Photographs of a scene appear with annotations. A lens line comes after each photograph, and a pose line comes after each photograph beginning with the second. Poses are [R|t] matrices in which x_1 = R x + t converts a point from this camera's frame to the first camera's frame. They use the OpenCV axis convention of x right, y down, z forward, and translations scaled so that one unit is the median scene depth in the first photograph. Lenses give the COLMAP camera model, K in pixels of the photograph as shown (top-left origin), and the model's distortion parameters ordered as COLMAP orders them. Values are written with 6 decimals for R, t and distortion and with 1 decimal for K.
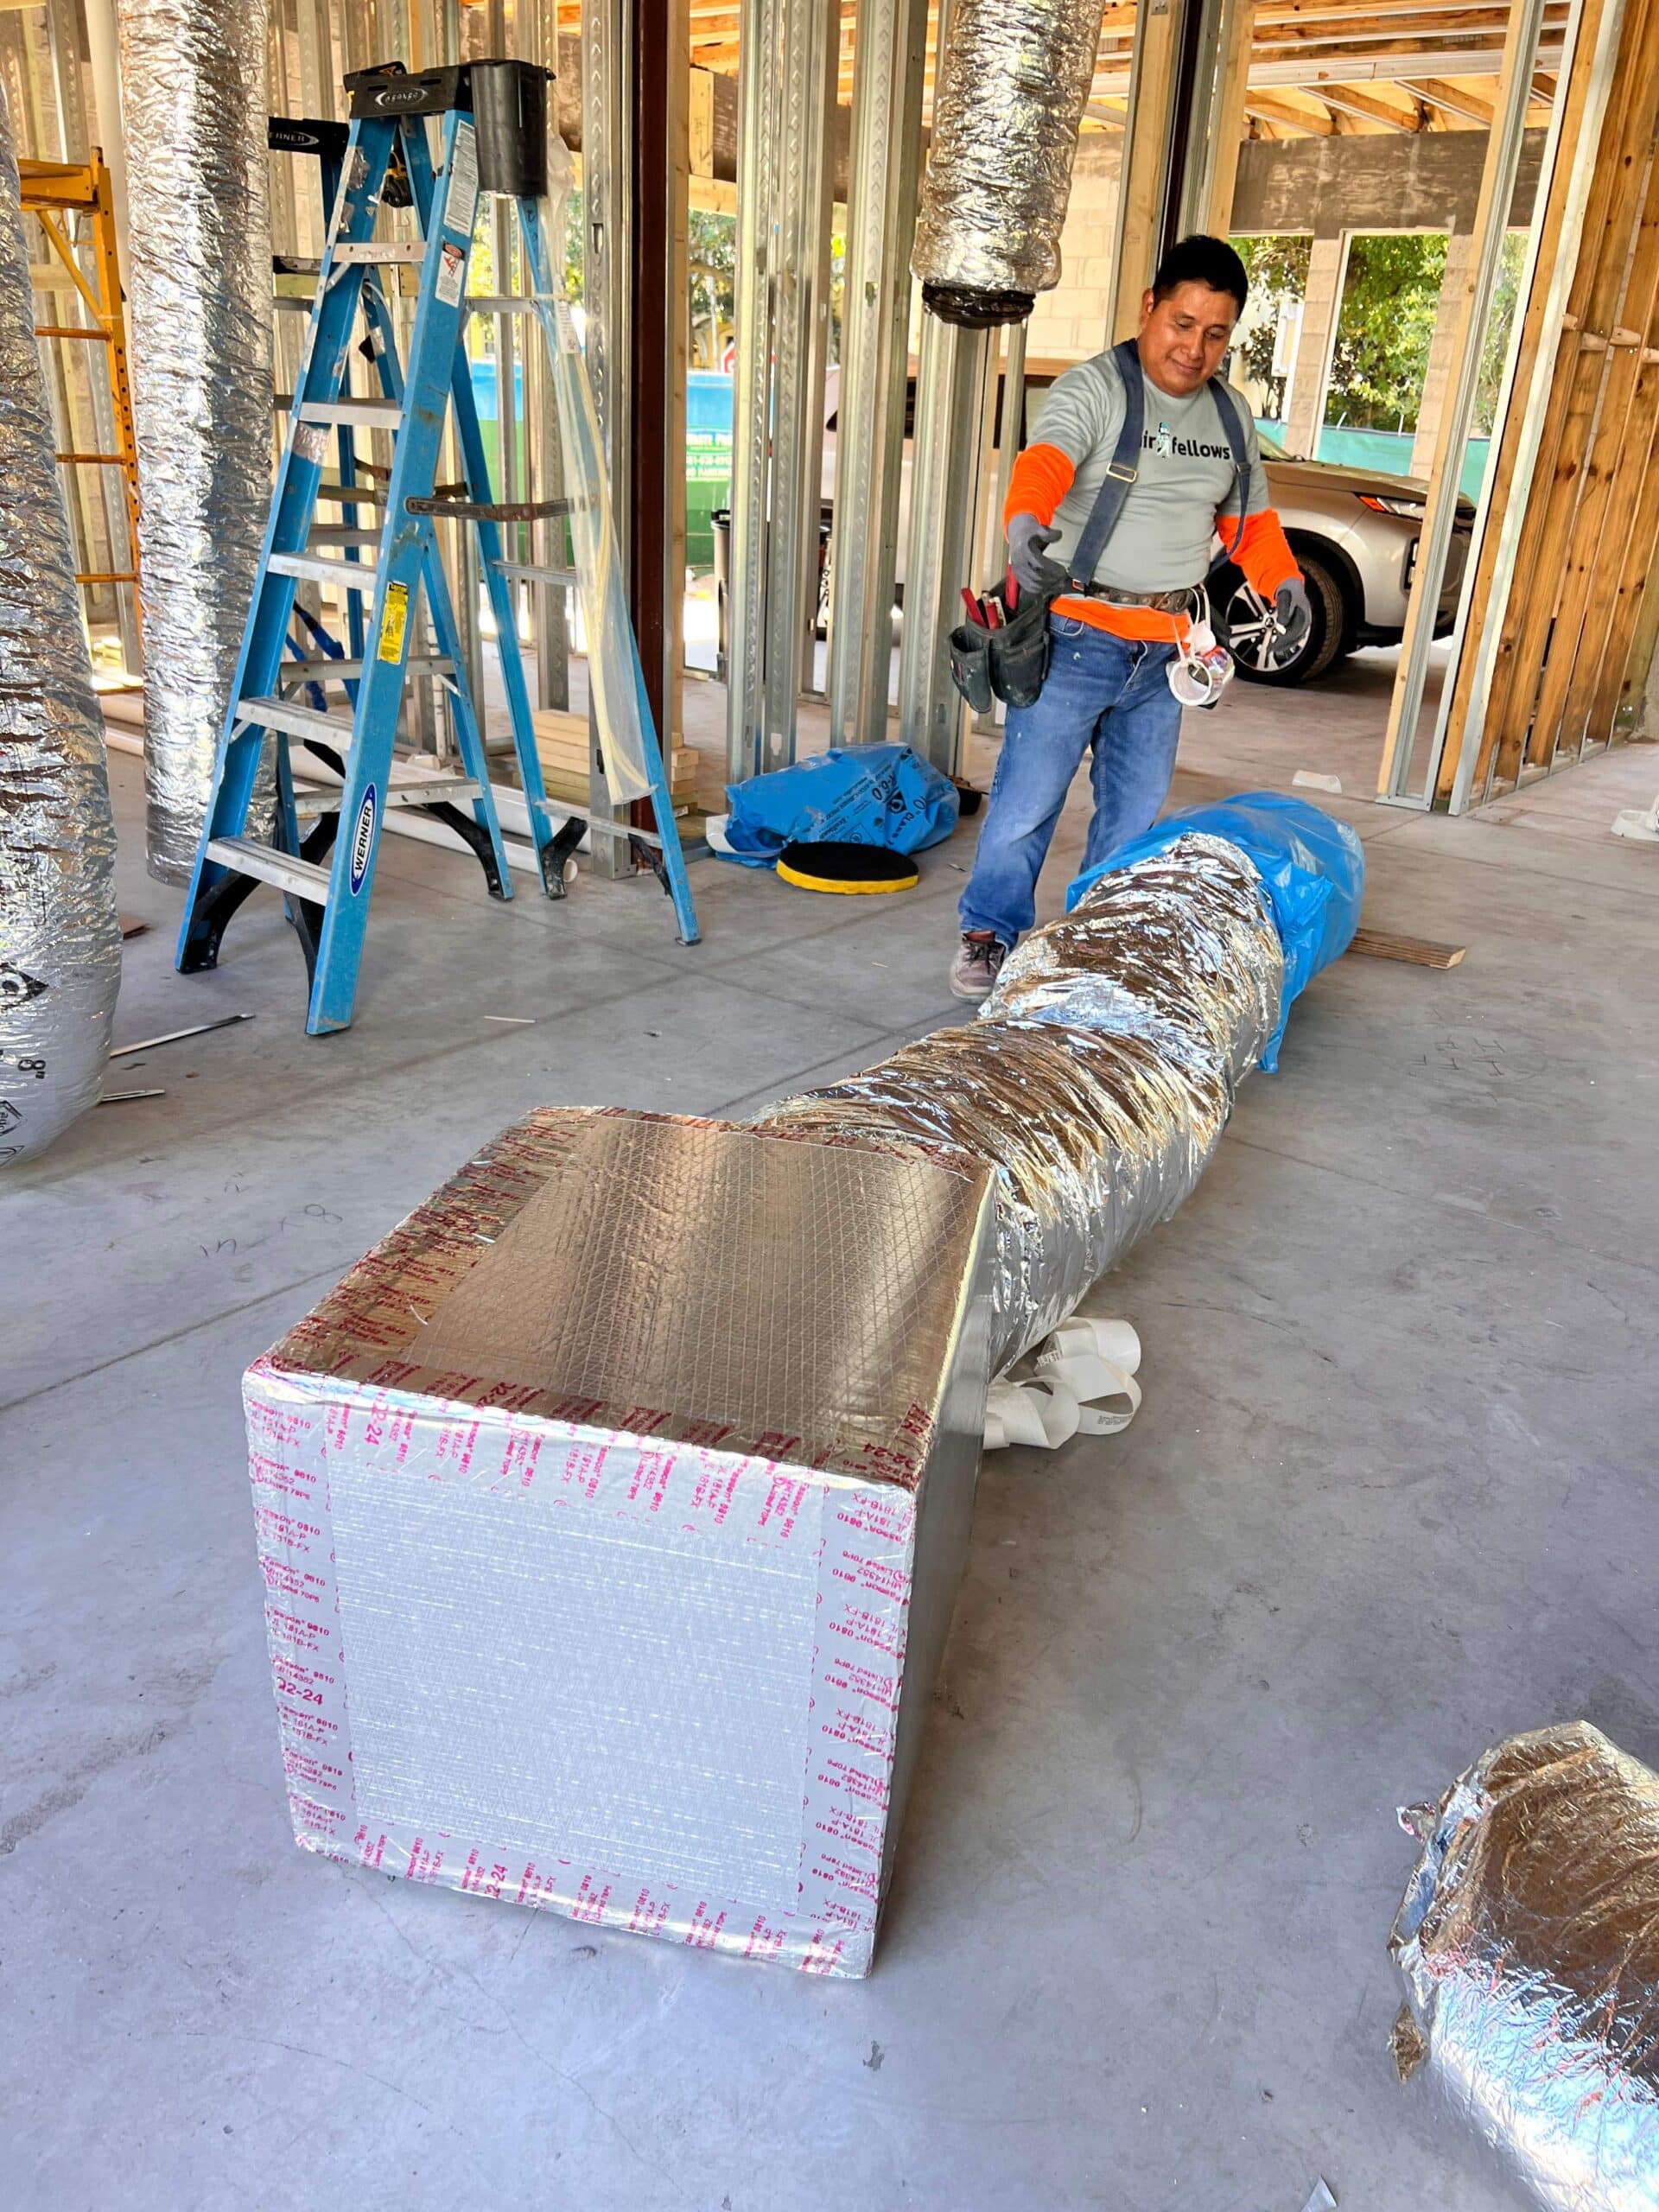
lens RADIAL K [[1663.5, 0, 852.4], [0, 1663.5, 1080.4], [0, 0, 1]] dist [0.055491, -0.071092]
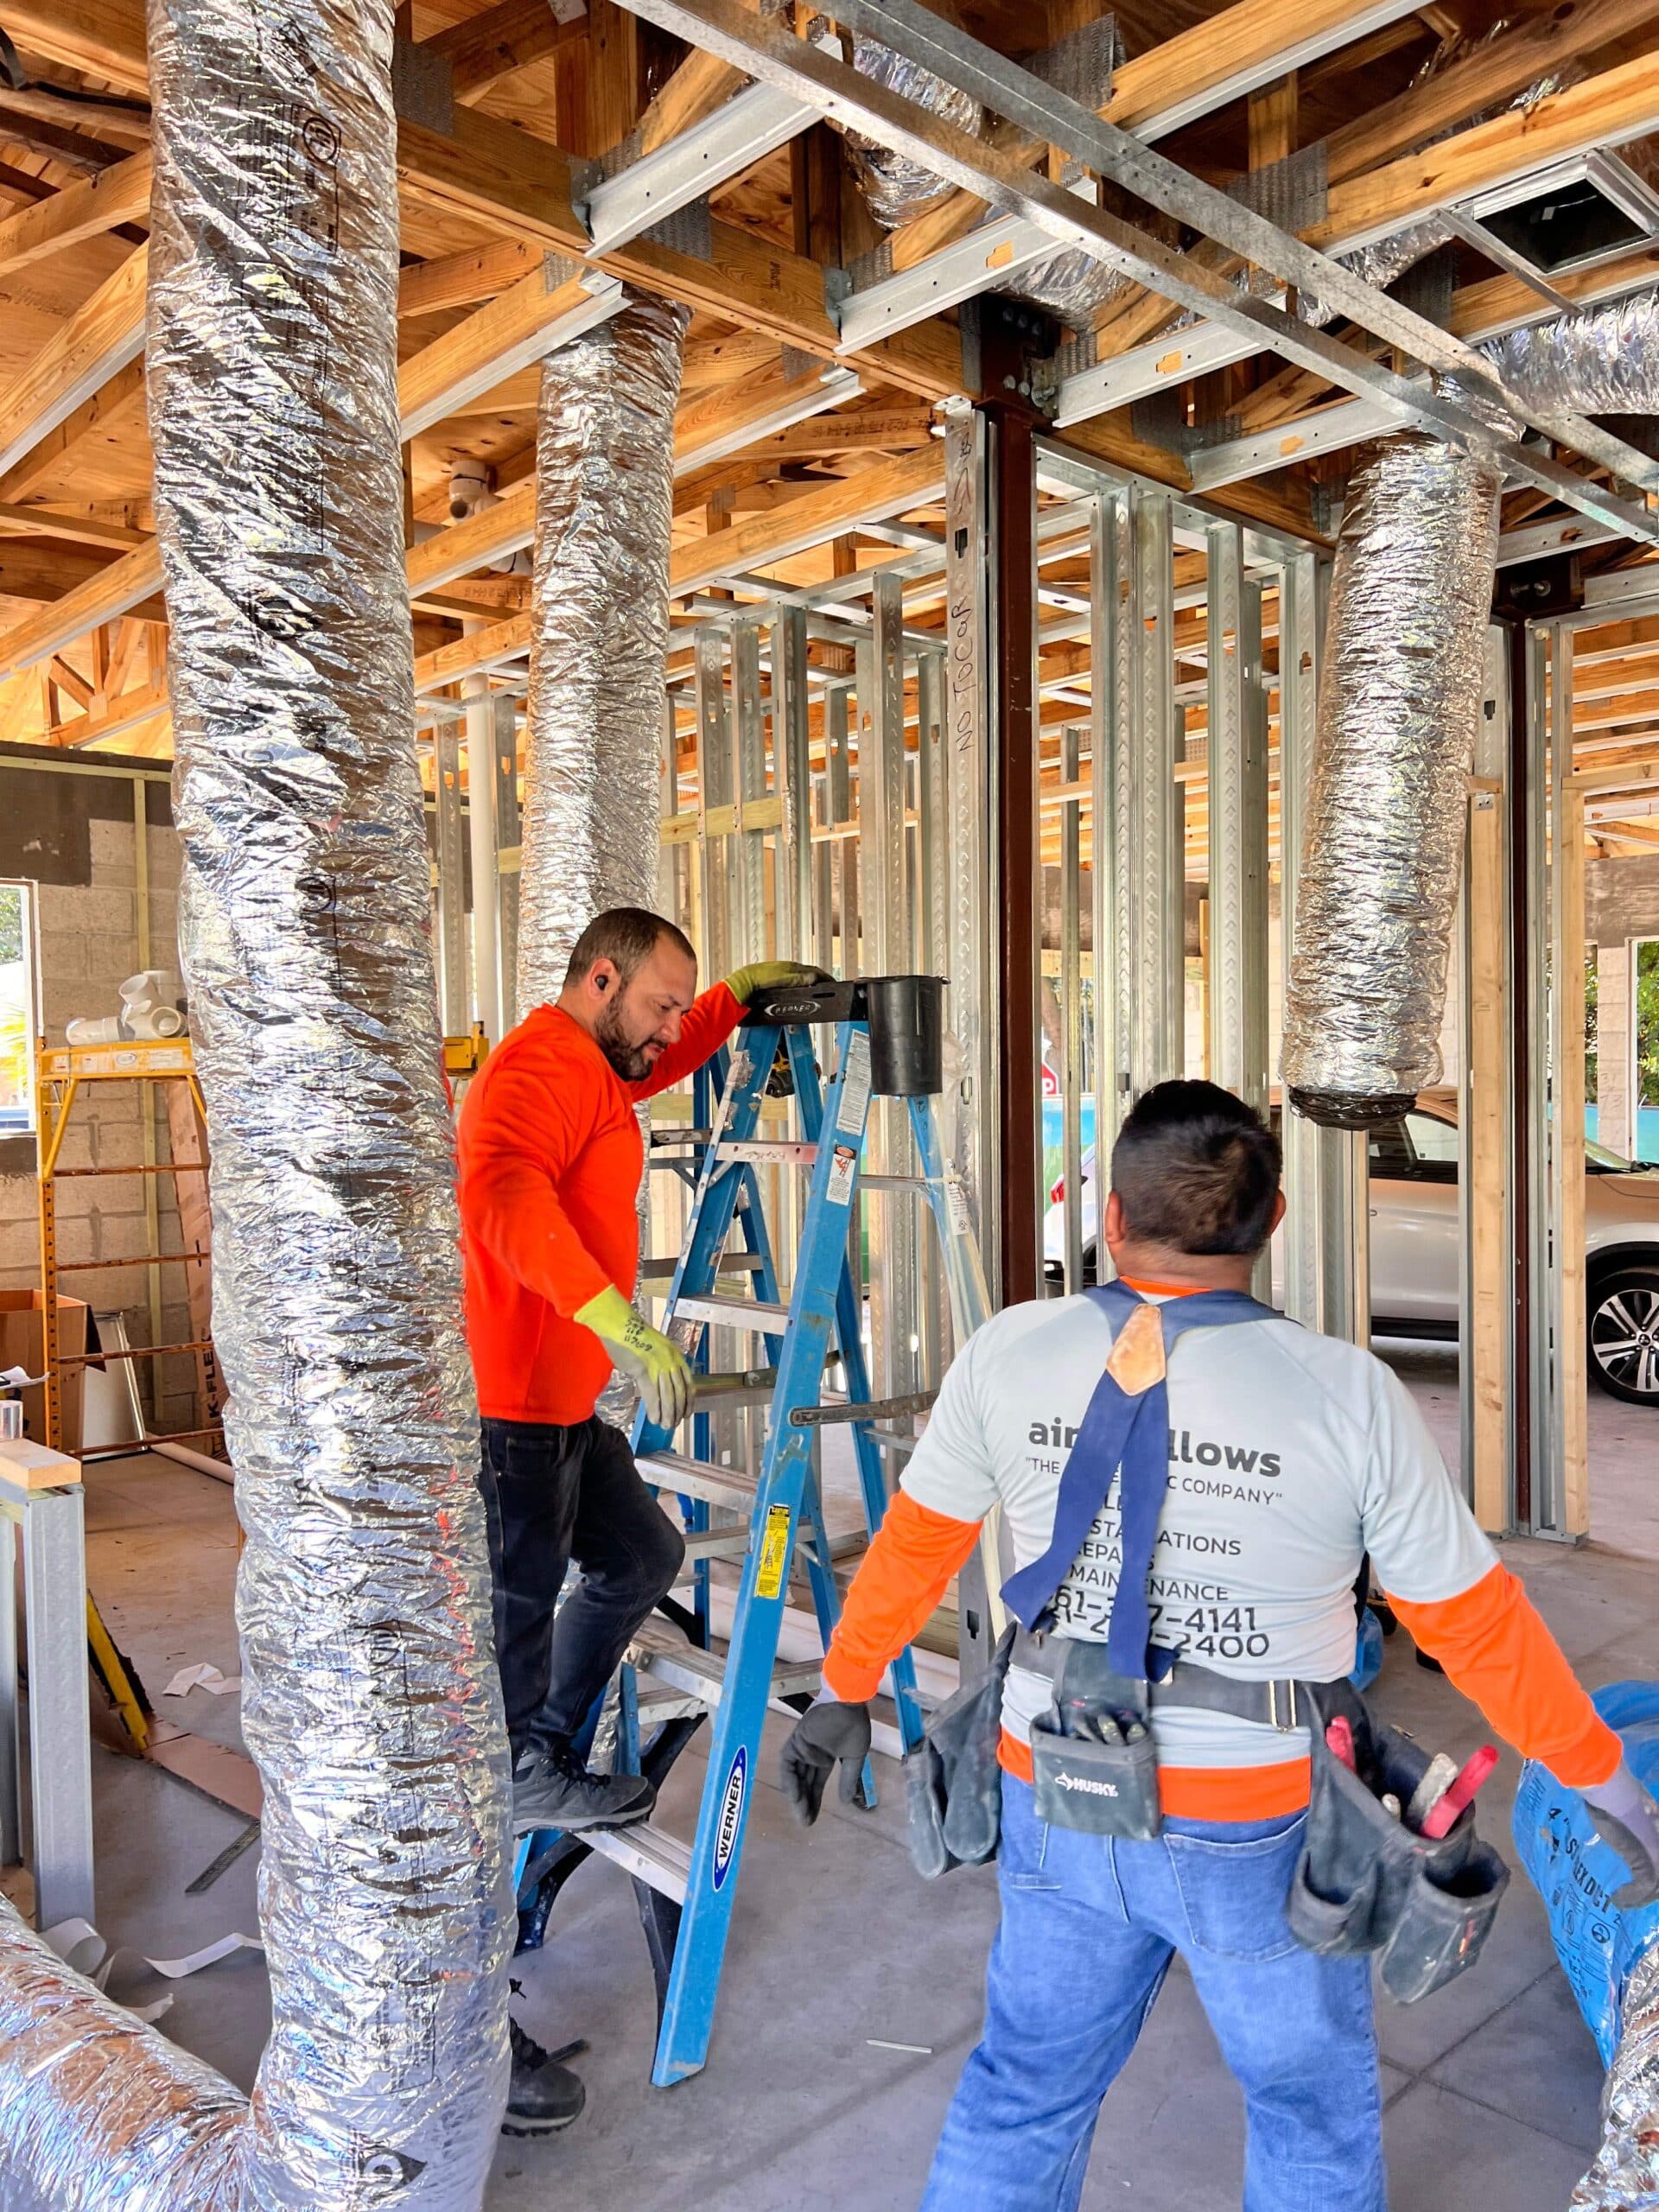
lens RADIAL K [[1690.9, 0, 829.5], [0, 1690.9, 1106.0], [0, 0, 1]] dist [0.001607, 0.010975]
pose [[0.983951, -0.063967, -0.166582, -0.062036], [-0.002940, 0.927601, -0.373562, -0.117284], [0.178417, 0.368056, 0.912525, 0.090259]]
